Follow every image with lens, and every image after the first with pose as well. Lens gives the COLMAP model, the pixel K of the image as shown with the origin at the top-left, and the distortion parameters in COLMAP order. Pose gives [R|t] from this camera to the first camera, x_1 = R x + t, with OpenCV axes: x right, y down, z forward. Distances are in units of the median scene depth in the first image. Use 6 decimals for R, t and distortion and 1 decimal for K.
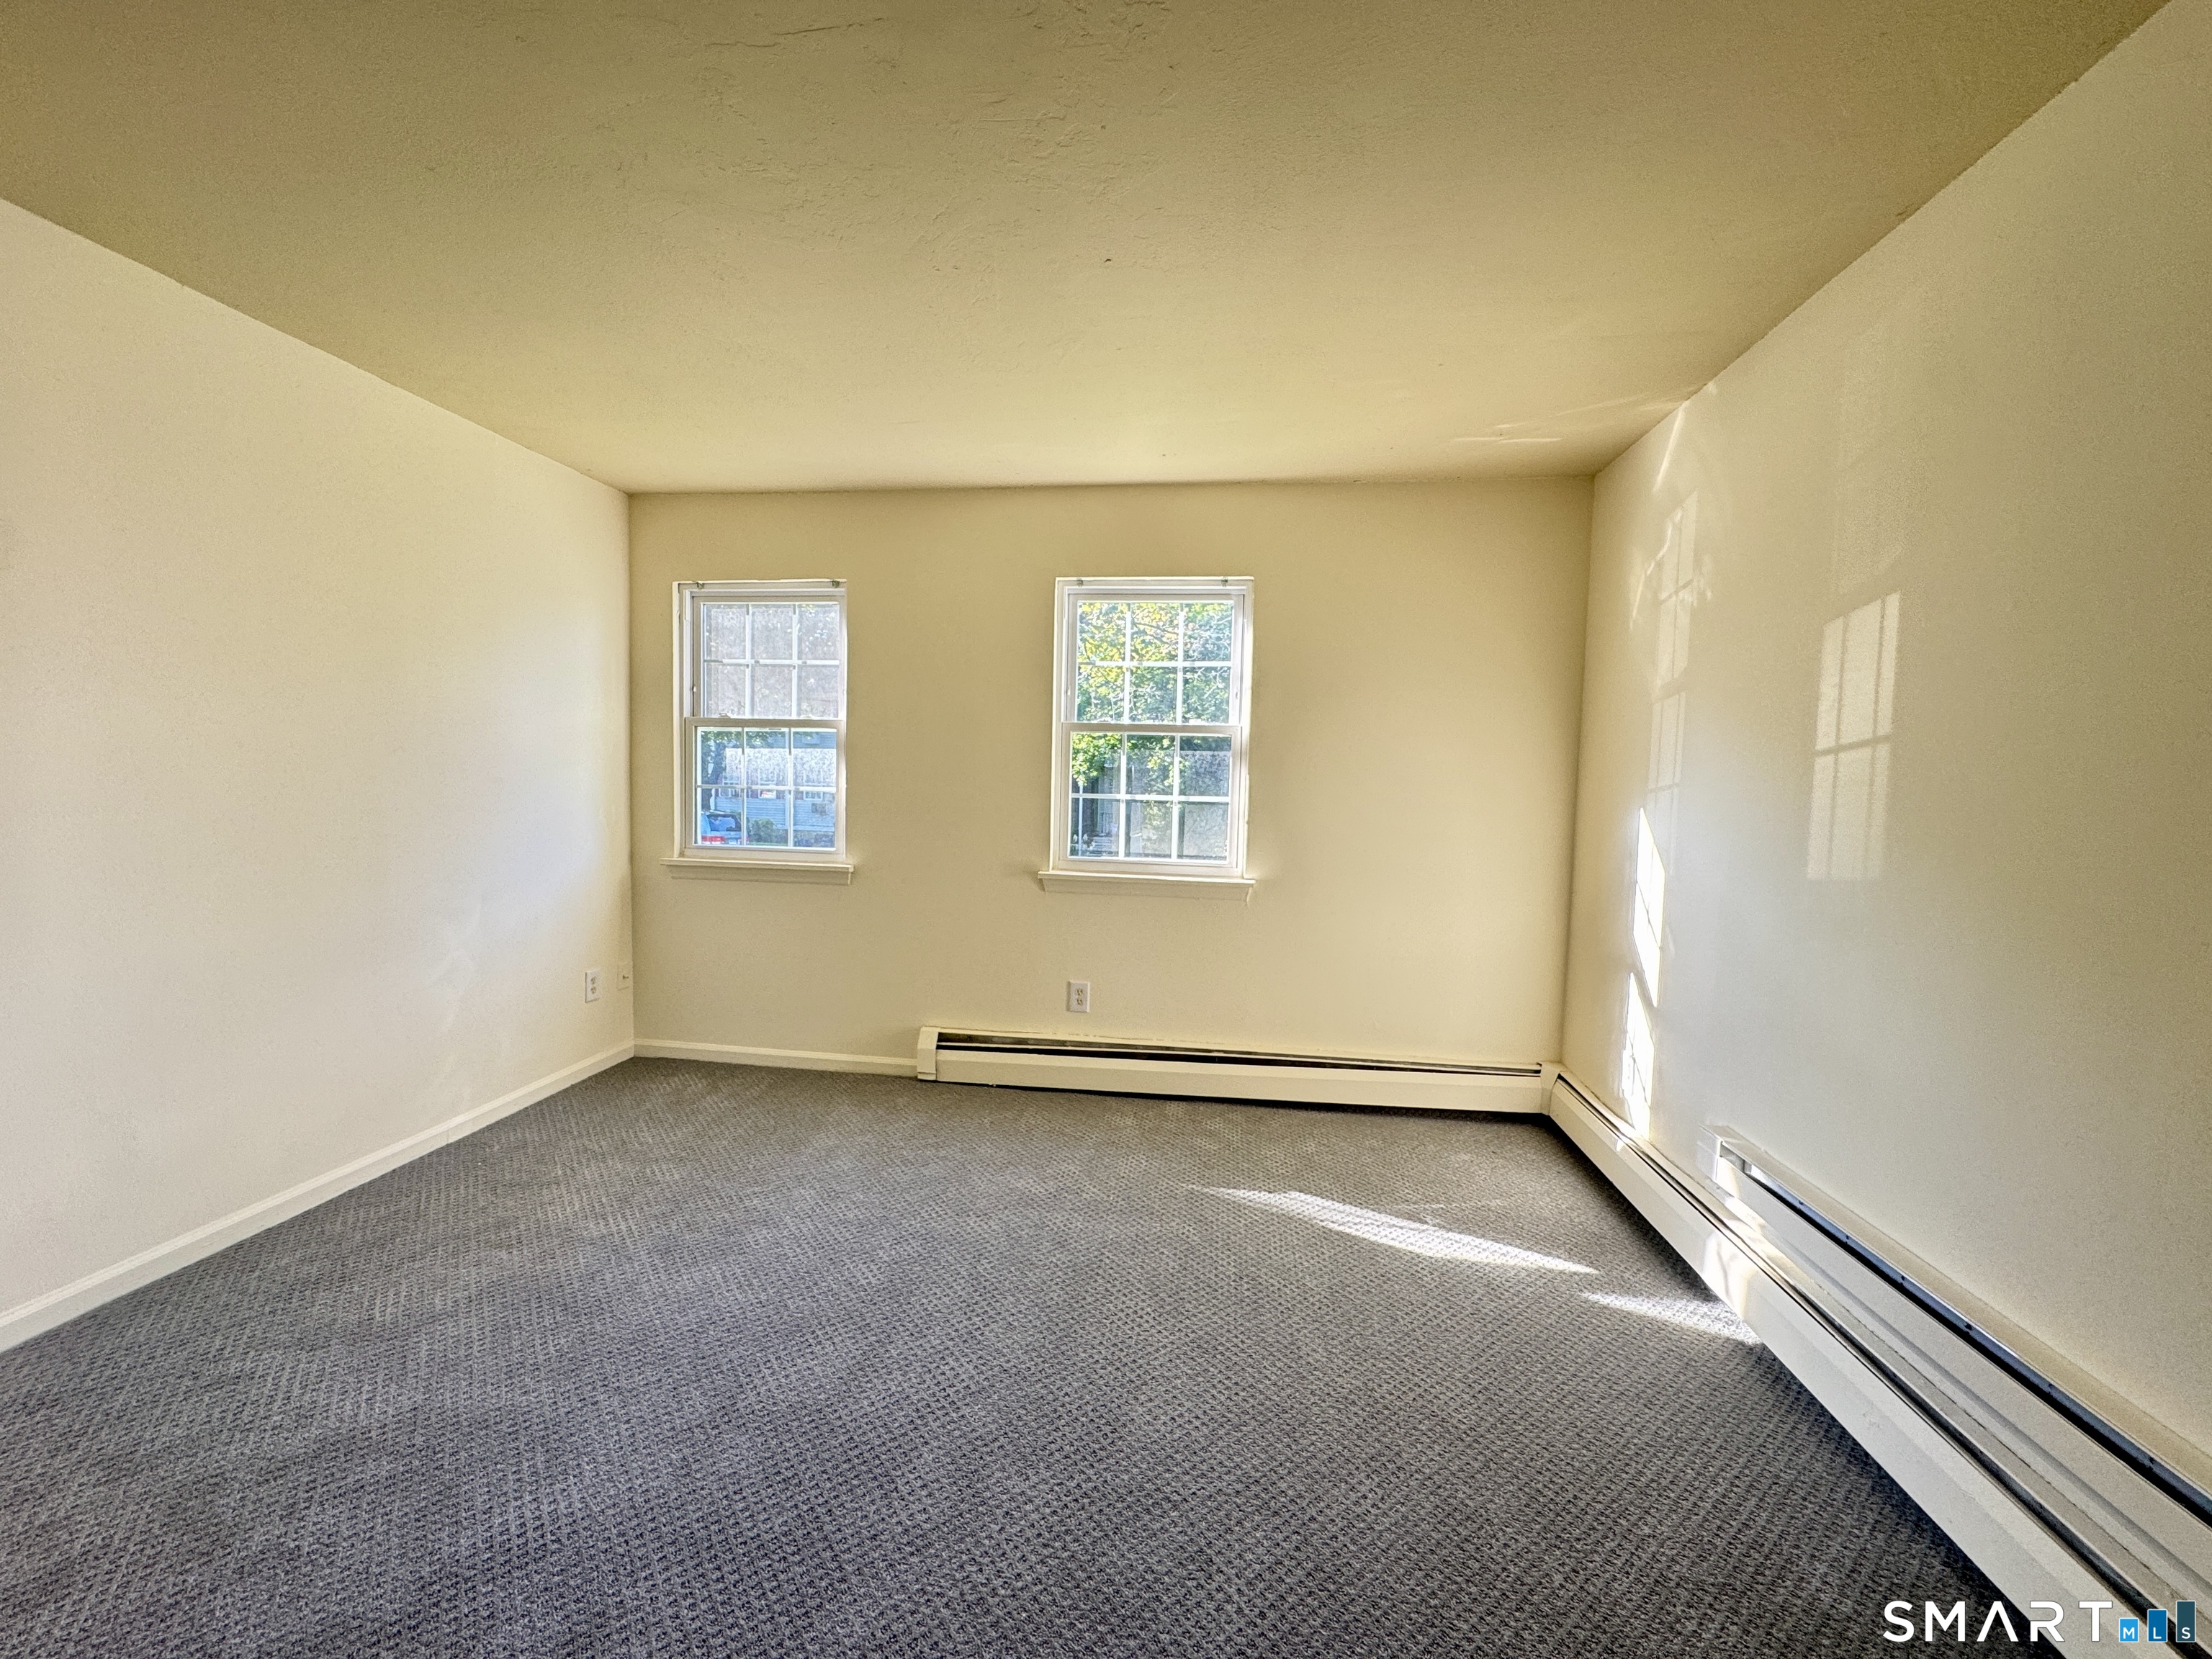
lens RADIAL K [[848.1, 0, 1108.2], [0, 848.1, 823.3], [0, 0, 1]] dist [-0.010858, -0.000048]
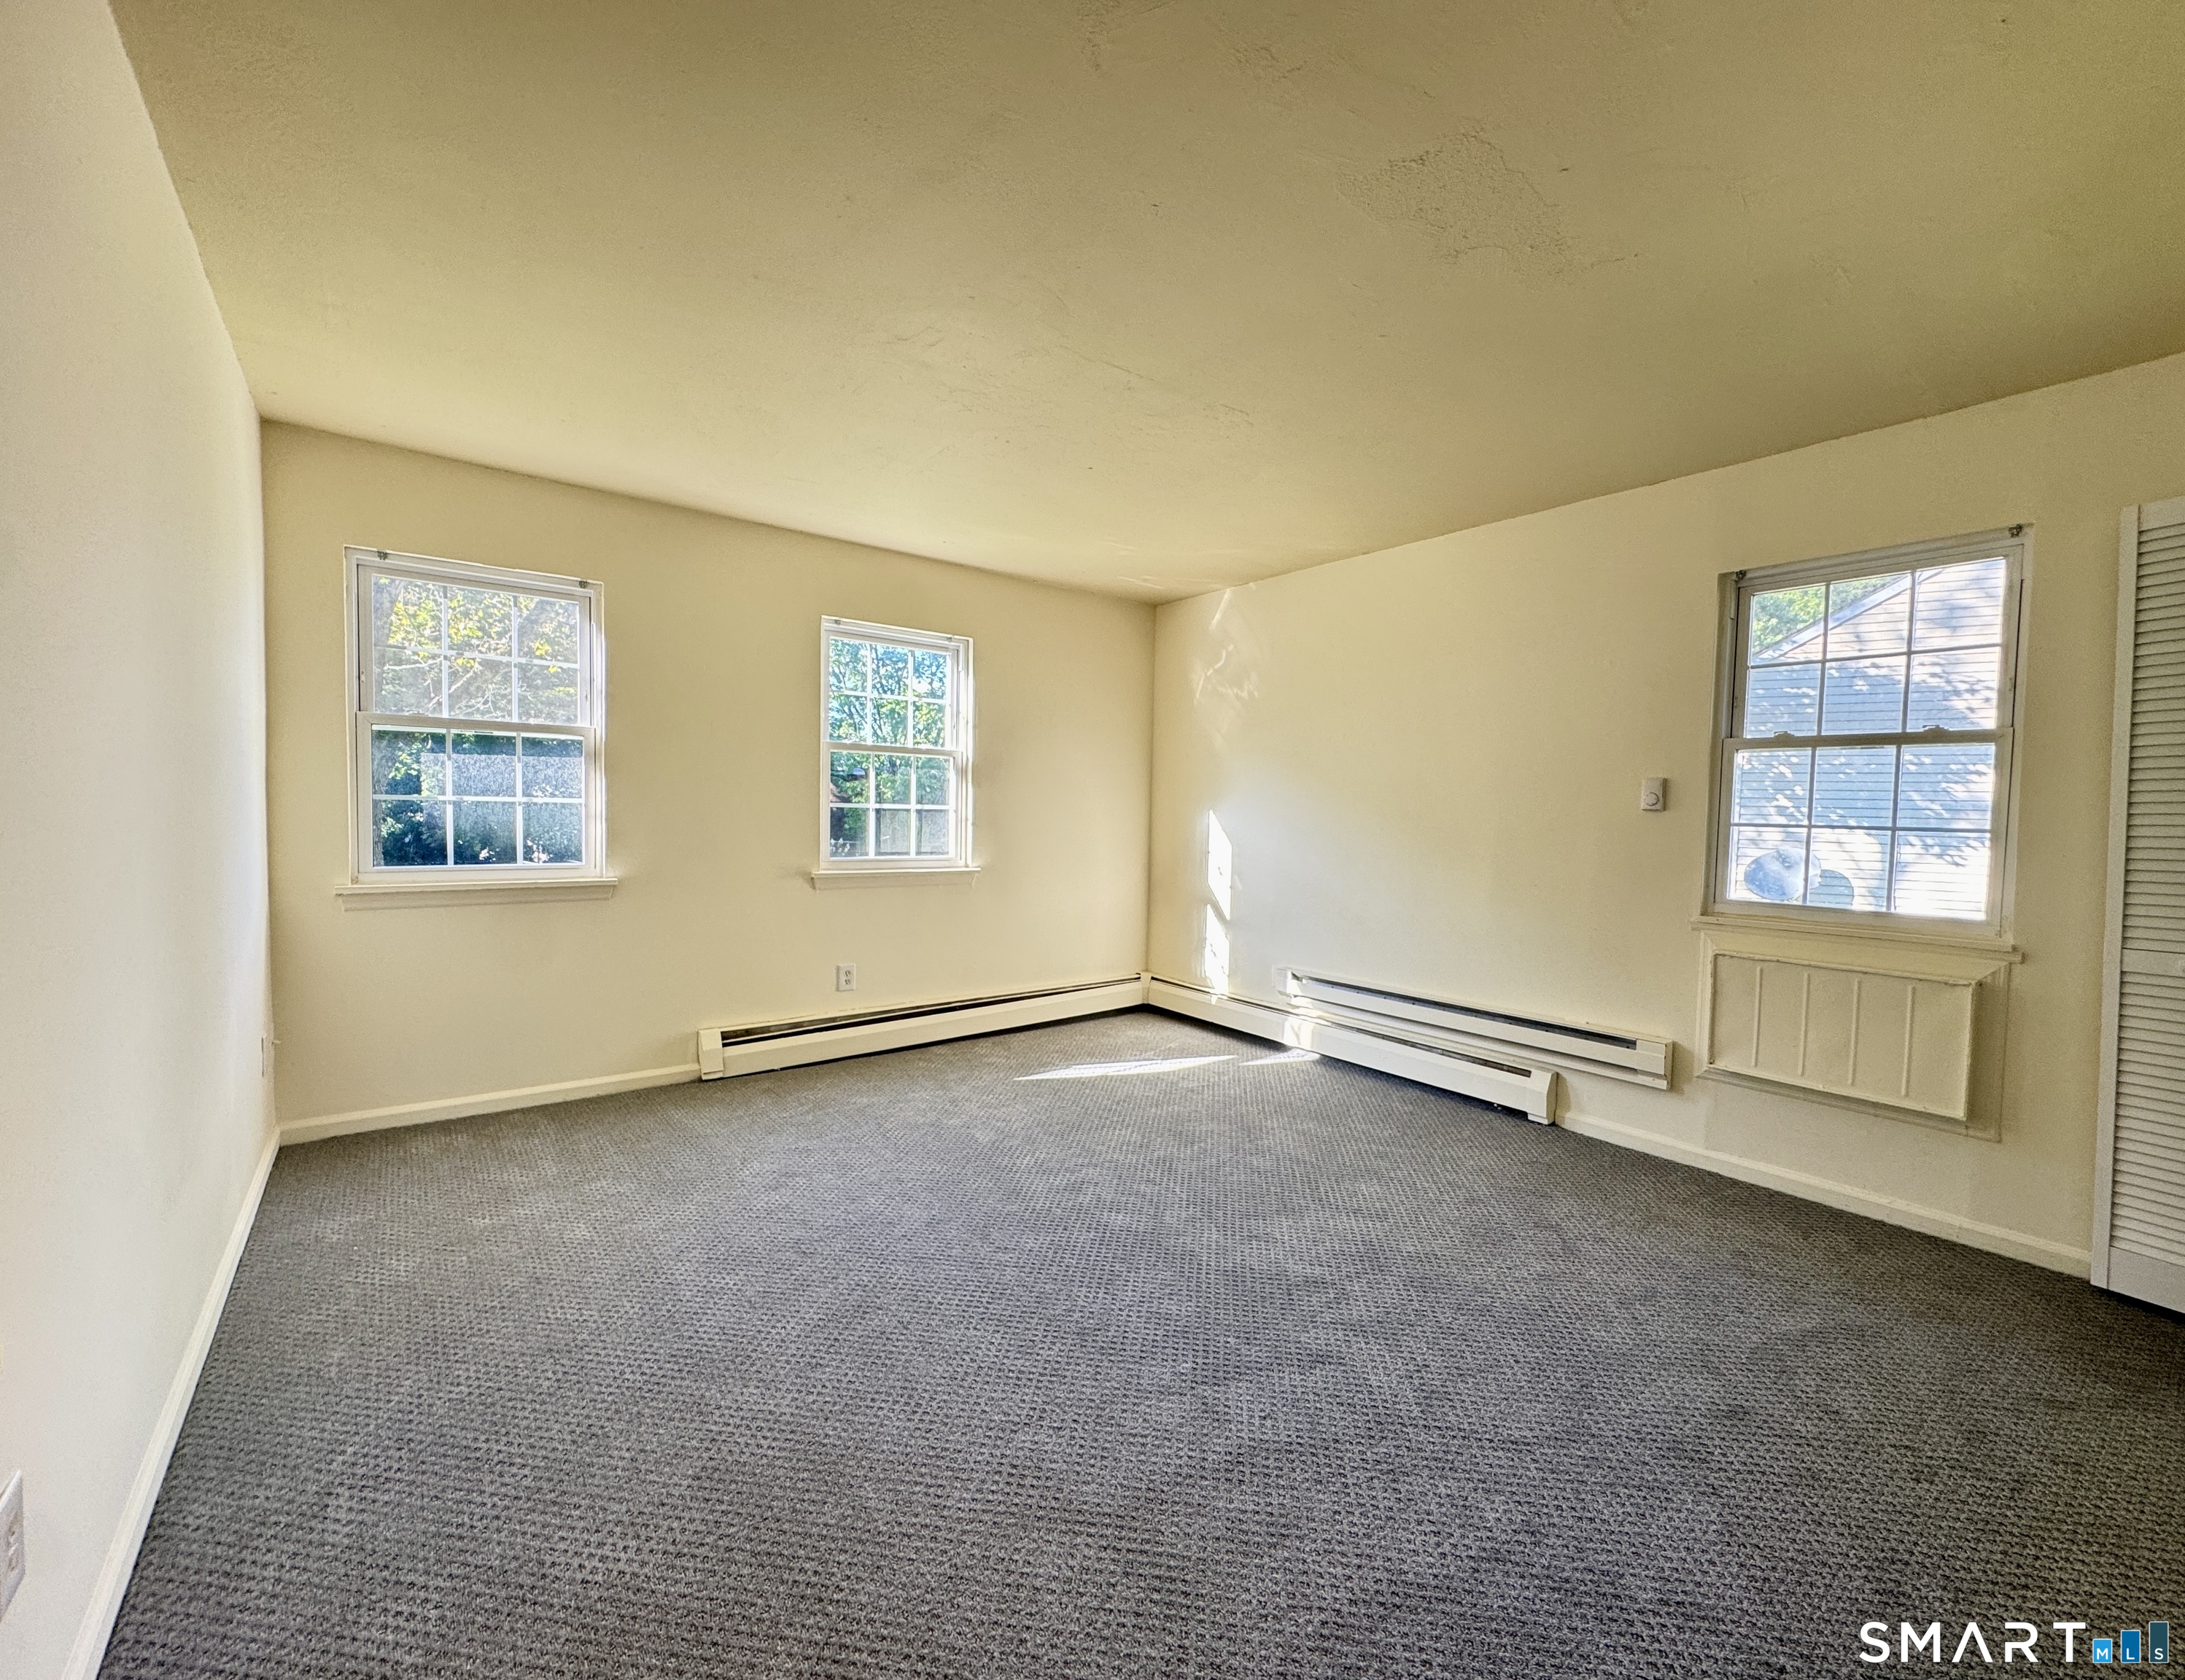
lens RADIAL K [[912.7, 0, 1092.5], [0, 912.7, 840.0], [0, 0, 1]] dist [-0.000564, -0.000135]
pose [[0.707742, -0.035020, 0.705602, -0.680019], [0.031261, 0.999345, 0.018243, 0.003309], [-0.705779, 0.009146, 0.708373, -0.131237]]
